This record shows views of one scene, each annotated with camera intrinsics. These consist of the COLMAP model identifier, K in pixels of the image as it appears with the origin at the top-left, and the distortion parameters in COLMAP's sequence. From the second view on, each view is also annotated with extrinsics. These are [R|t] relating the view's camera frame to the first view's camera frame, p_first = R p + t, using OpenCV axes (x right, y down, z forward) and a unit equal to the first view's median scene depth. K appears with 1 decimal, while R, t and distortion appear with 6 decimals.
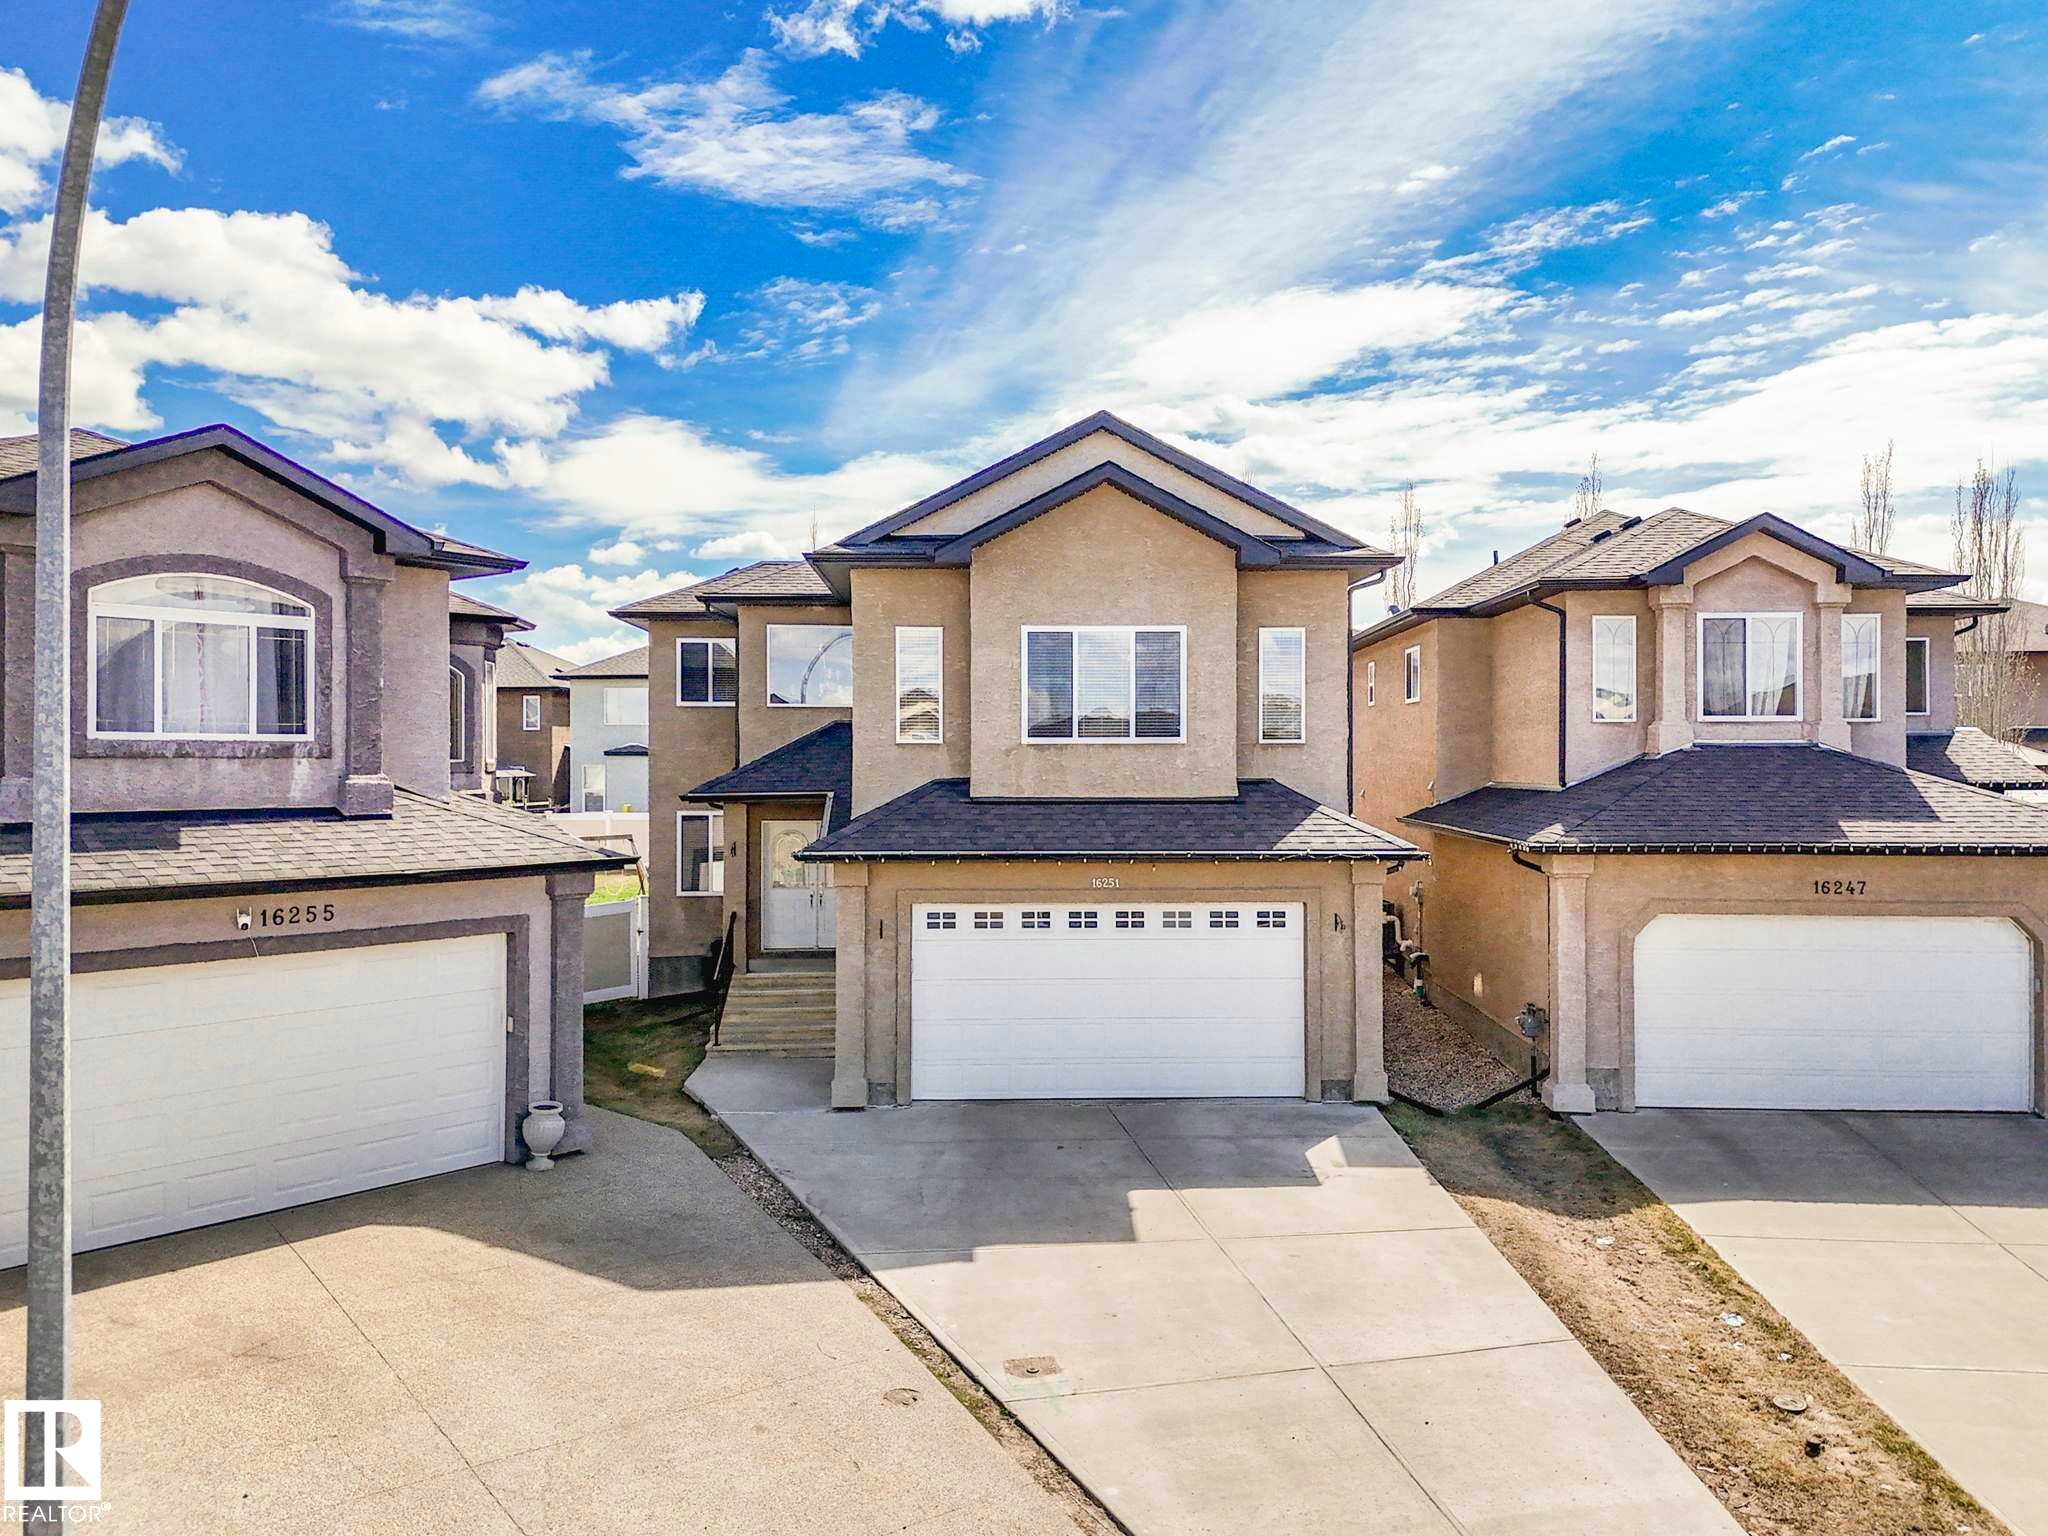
lens RADIAL K [[953.9, 0, 1025.0], [0, 953.9, 770.0], [0, 0, 1]] dist [-0.001937, 0.000407]
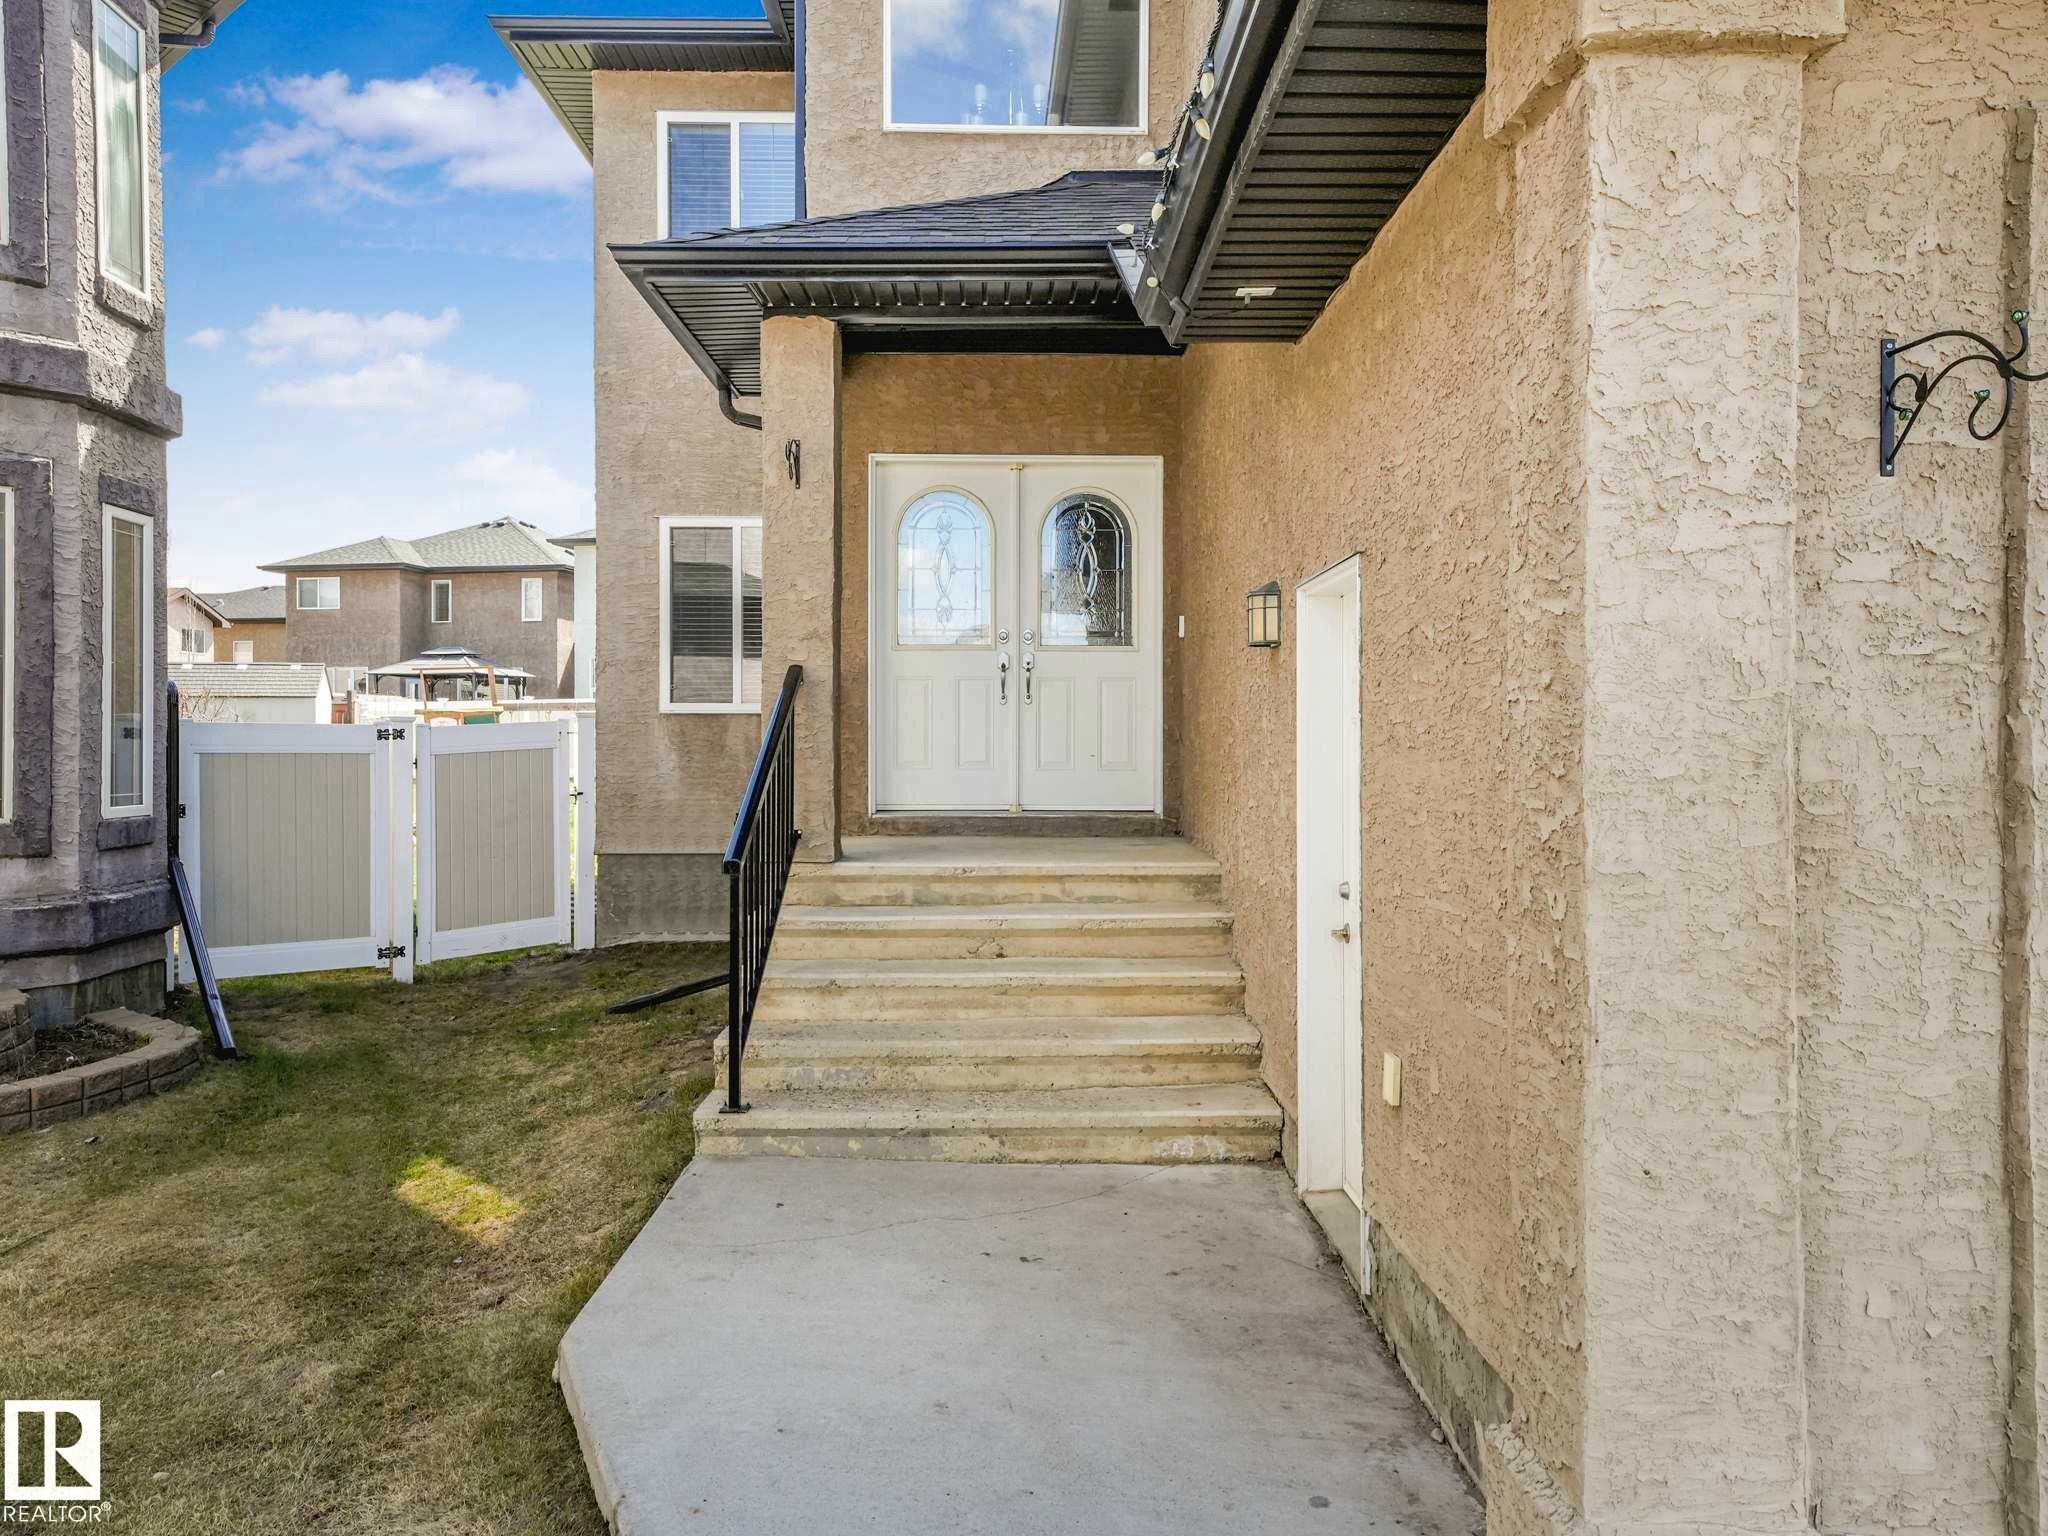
lens RADIAL K [[953.9, 0, 1018.6], [0, 953.9, 762.8], [0, 0, 1]] dist [-0.001937, 0.000407]
pose [[0.998573, 0.003802, -0.053269, -0.198781], [-0.002740, 0.999797, 0.019981, 0.160804], [0.053334, -0.019807, 0.998380, 0.637766]]
